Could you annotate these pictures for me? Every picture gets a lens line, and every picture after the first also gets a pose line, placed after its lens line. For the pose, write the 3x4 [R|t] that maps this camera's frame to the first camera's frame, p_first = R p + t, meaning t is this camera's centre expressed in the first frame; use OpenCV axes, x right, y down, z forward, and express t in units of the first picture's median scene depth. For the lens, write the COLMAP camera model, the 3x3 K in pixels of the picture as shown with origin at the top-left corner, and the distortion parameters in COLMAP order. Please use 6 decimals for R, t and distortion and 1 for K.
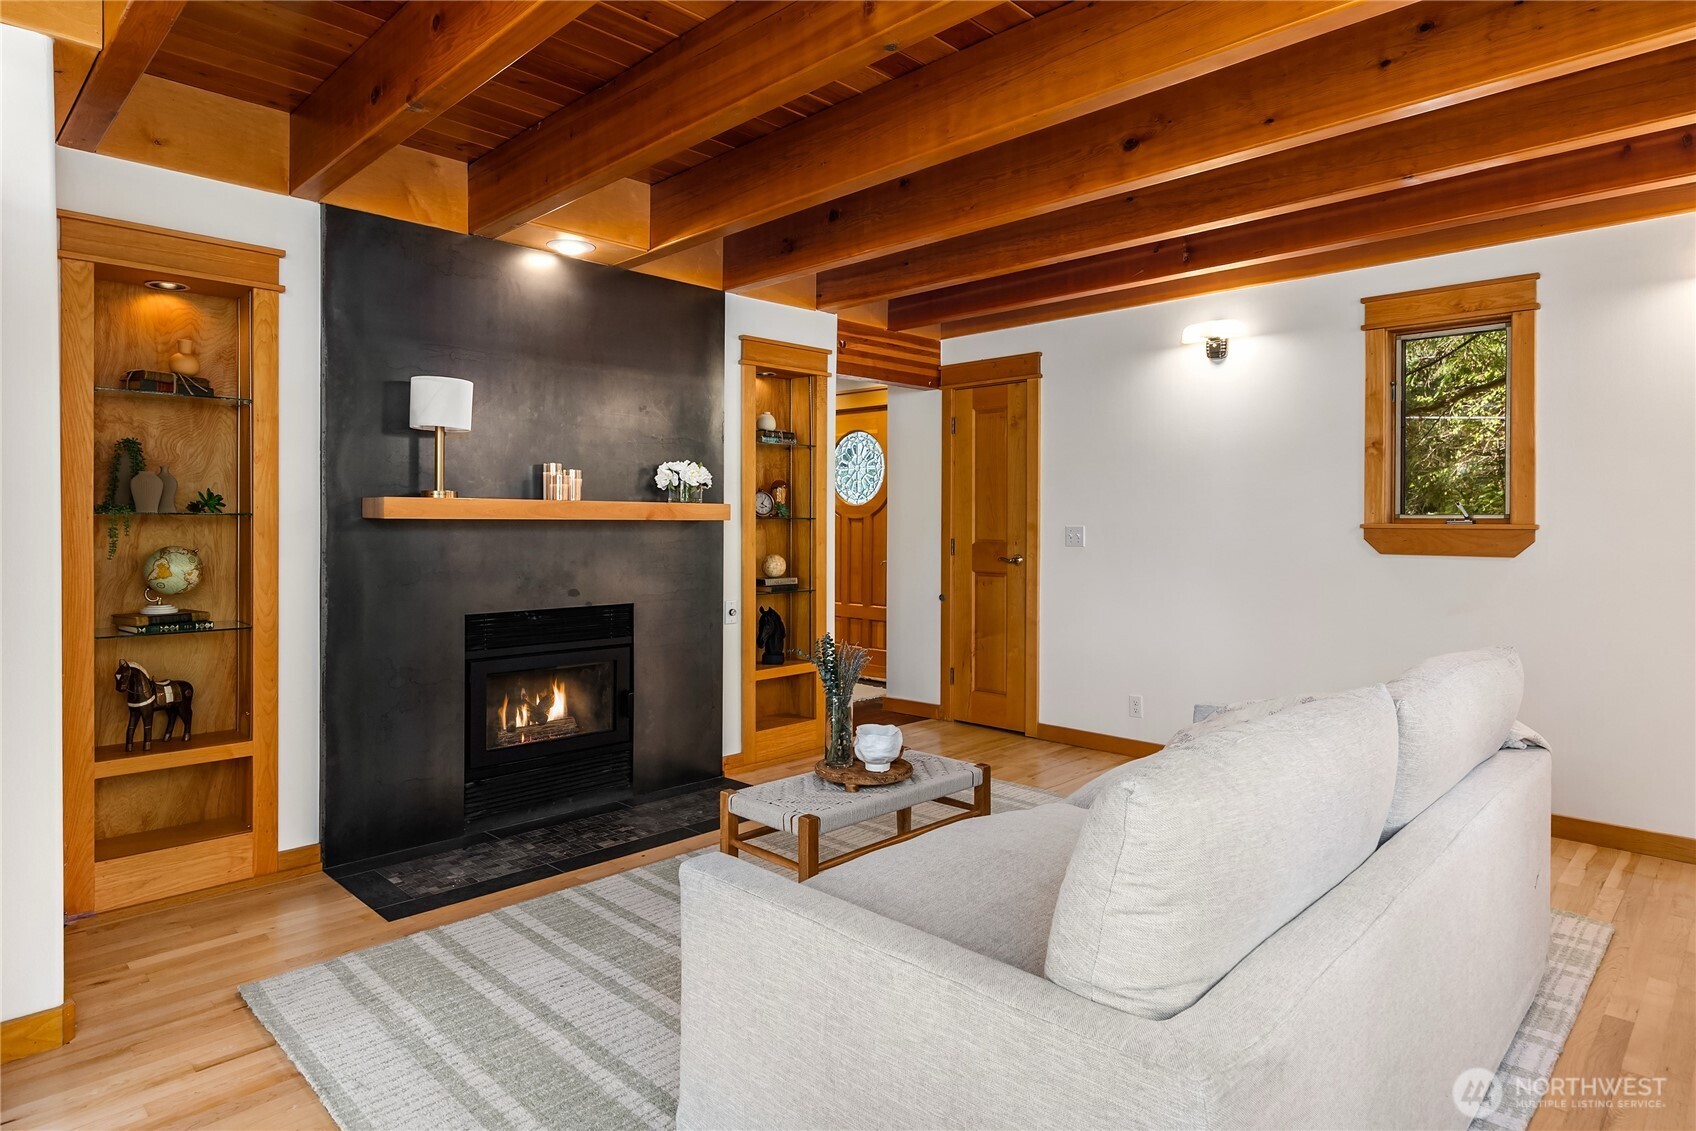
lens RADIAL K [[967.1, 0, 851.2], [0, 967.1, 515.6], [0, 0, 1]] dist [-0.001149, -0.000246]
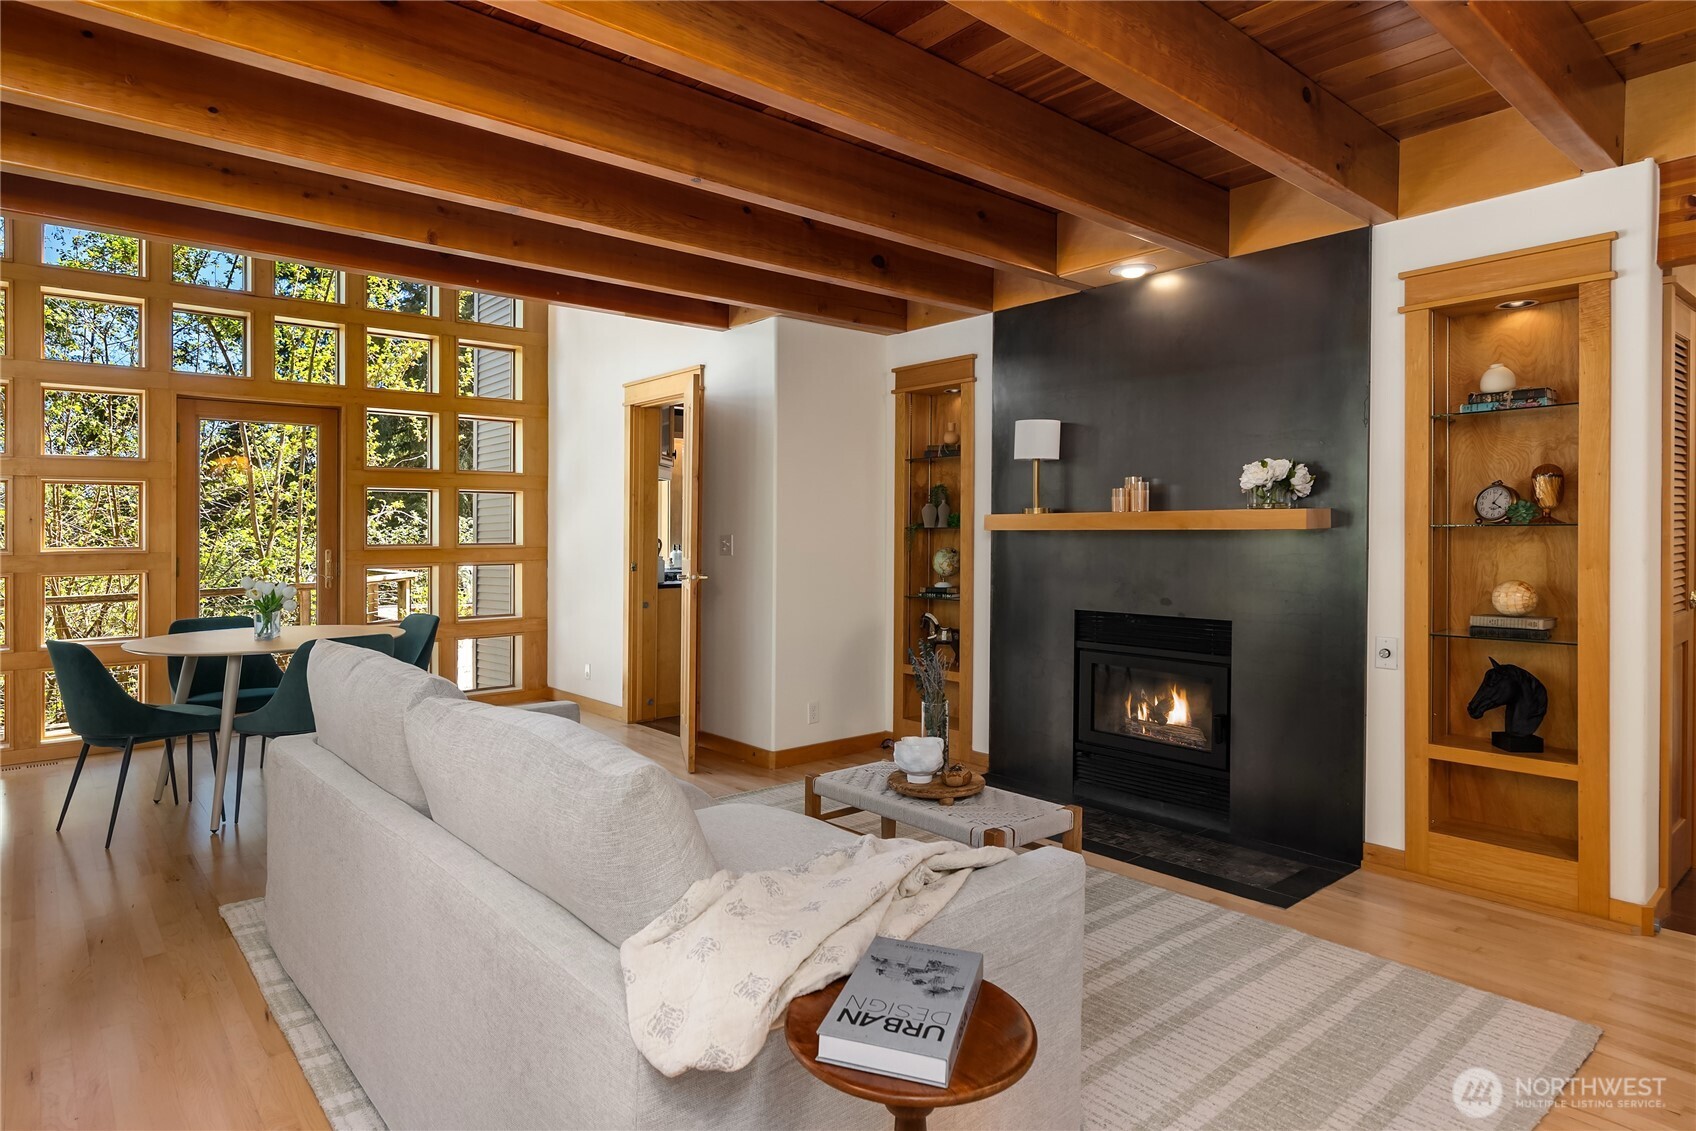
lens RADIAL K [[948.0, 0, 847.0], [0, 948.0, 531.8], [0, 0, 1]] dist [-0.002823, 0.000249]
pose [[-0.088165, -0.004503, -0.996096, 0.717269], [0.009850, 0.999937, -0.005392, 0.008233], [0.996057, -0.010286, -0.088115, 0.733598]]
